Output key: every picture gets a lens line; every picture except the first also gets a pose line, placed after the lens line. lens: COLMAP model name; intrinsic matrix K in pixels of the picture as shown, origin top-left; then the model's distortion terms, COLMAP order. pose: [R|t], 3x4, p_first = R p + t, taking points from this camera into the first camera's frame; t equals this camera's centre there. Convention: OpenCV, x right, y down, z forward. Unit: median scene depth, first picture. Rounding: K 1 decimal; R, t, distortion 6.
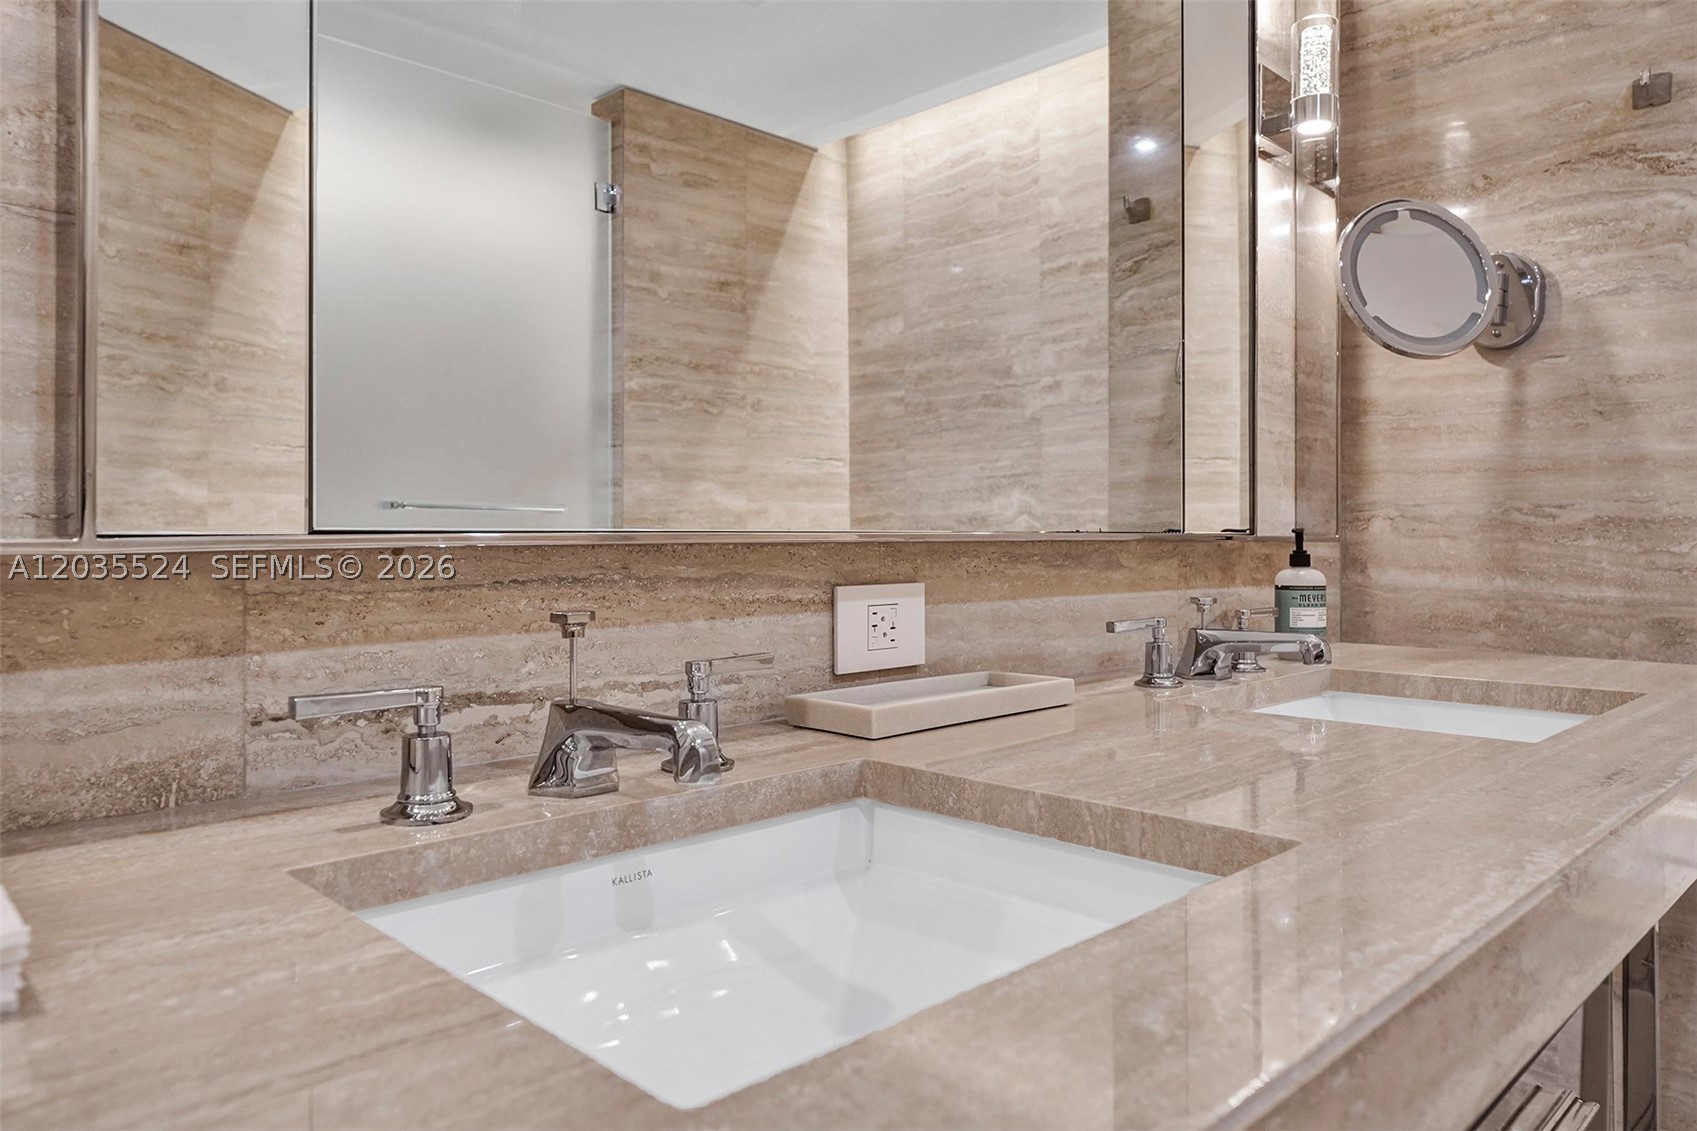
lens RADIAL K [[1143.5, 0, 840.8], [0, 1143.5, 535.7], [0, 0, 1]] dist [0.002977, 0.002673]
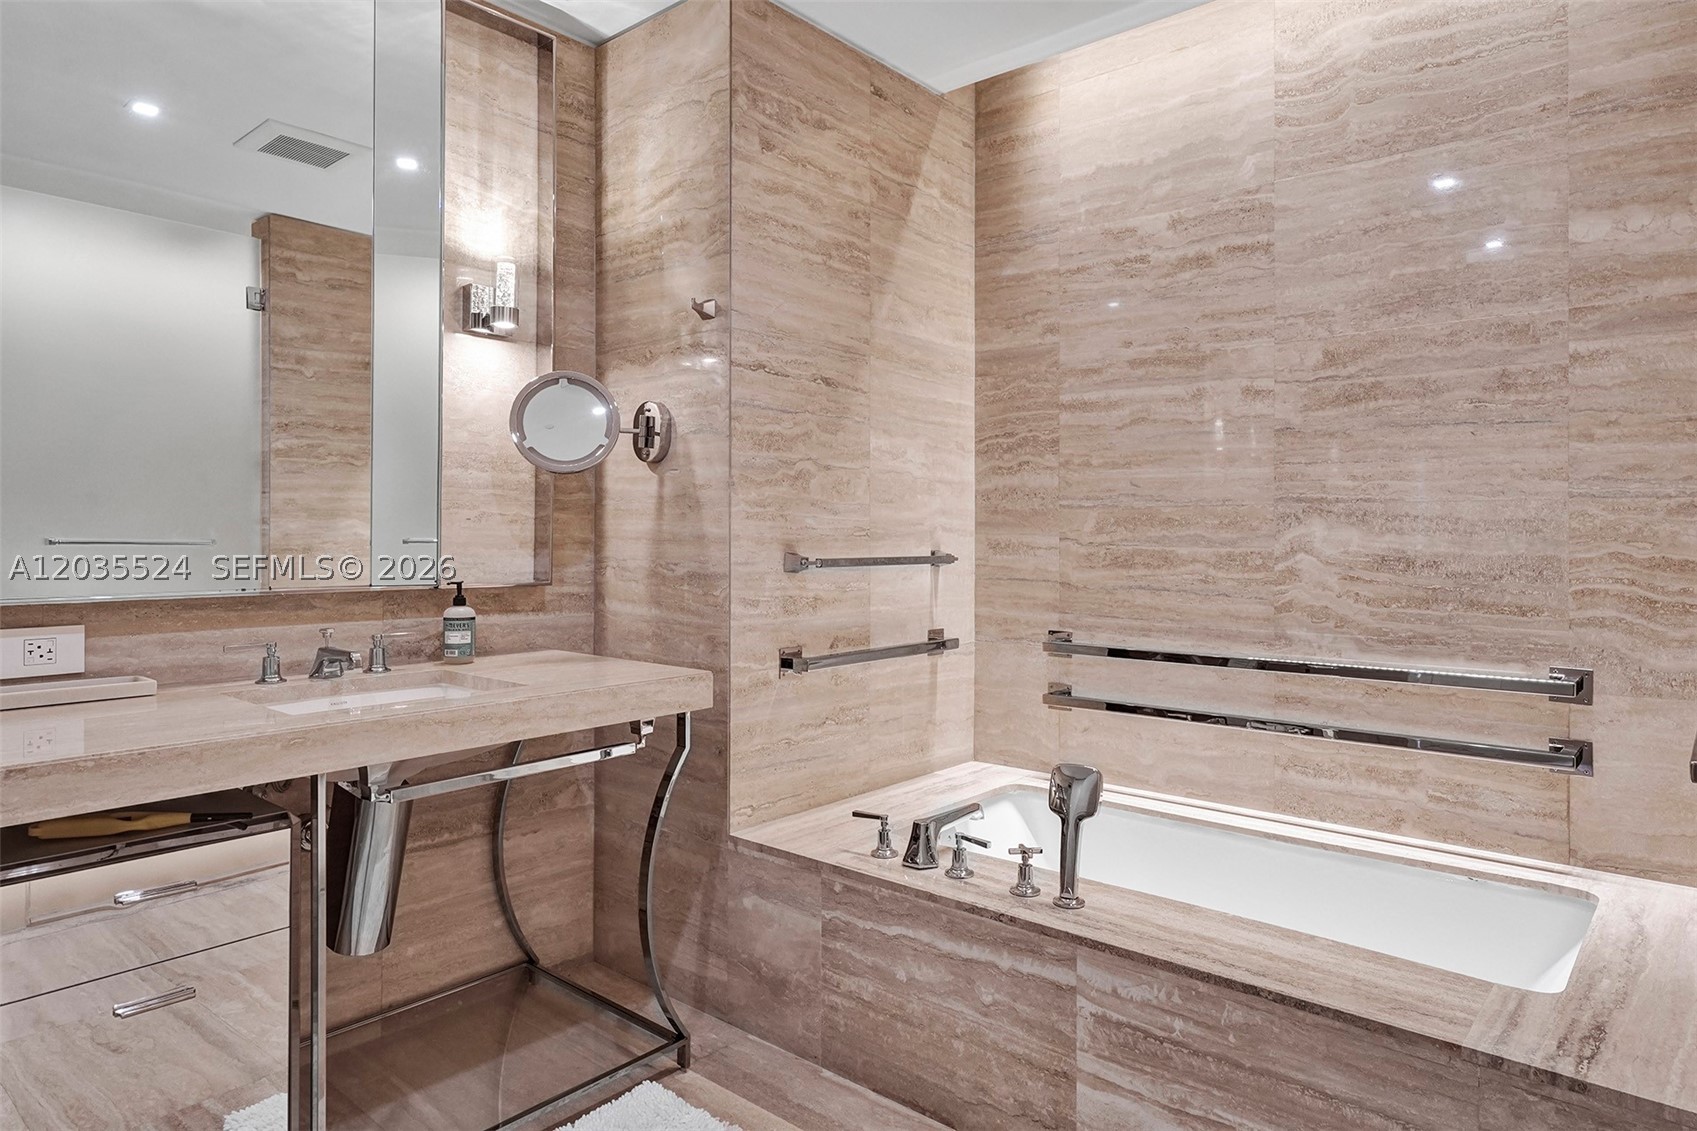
lens RADIAL K [[1025.0, 0, 855.8], [0, 1025.0, 528.9], [0, 0, 1]] dist [0.000017, 0.000354]
pose [[0.996544, 0.005672, 0.082871, 0.766145], [-0.005683, 0.999984, -0.000099, -0.076490], [-0.082870, -0.000373, 0.996560, -0.441298]]
